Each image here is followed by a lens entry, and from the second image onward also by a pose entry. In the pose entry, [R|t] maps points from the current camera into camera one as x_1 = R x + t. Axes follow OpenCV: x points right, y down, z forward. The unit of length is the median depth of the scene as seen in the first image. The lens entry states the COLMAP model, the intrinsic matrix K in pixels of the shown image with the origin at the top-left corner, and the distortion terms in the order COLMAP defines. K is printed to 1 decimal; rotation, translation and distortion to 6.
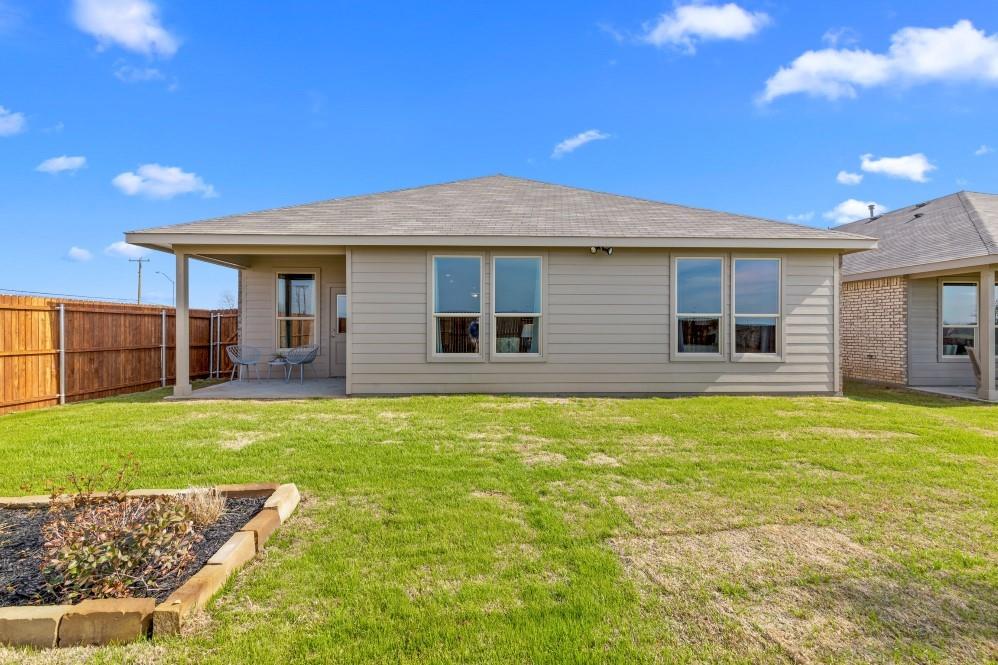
lens RADIAL K [[445.8, 0, 504.5], [0, 445.8, 331.2], [0, 0, 1]] dist [0.010603, -0.002983]
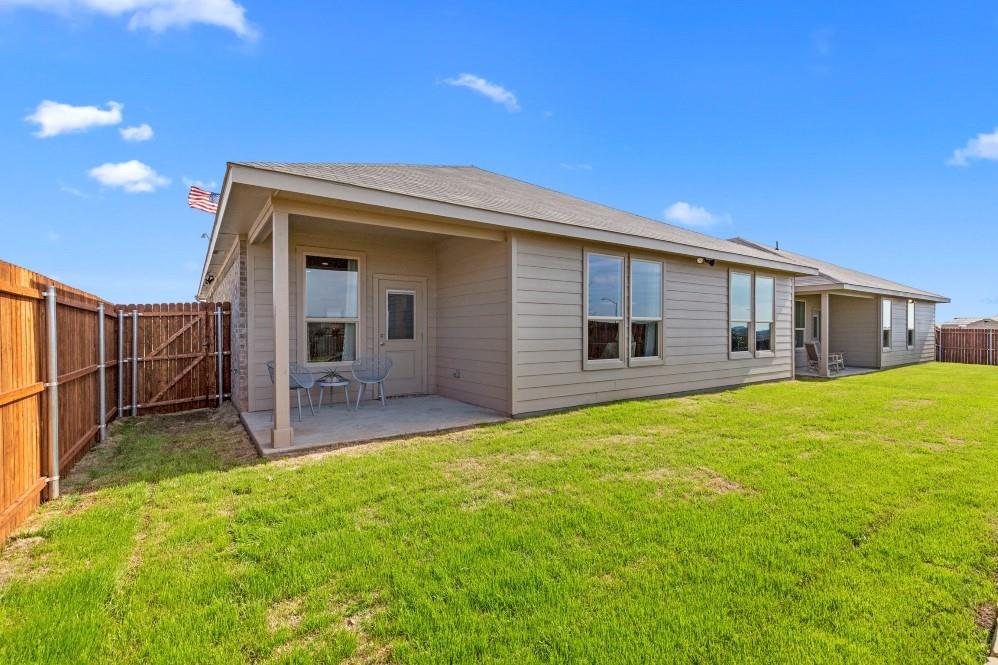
lens RADIAL K [[445.8, 0, 500.2], [0, 445.8, 333.0], [0, 0, 1]] dist [0.010603, -0.002983]
pose [[0.850972, -0.007663, 0.525155, -0.763256], [0.006917, 0.999970, 0.003383, -0.010589], [-0.525166, 0.000753, 0.851000, 0.308199]]
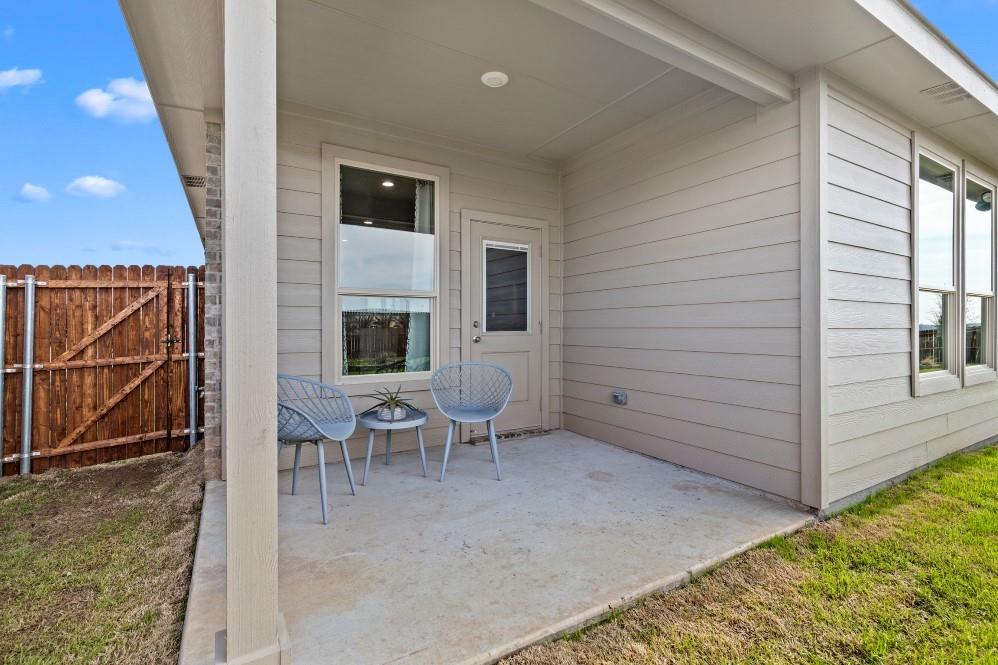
lens RADIAL K [[445.8, 0, 498.6], [0, 445.8, 328.2], [0, 0, 1]] dist [0.010603, -0.002983]
pose [[0.884996, -0.004177, 0.465580, -0.694981], [0.006170, 0.999977, -0.002758, 0.002559], [-0.465557, 0.005313, 0.885002, 0.781826]]
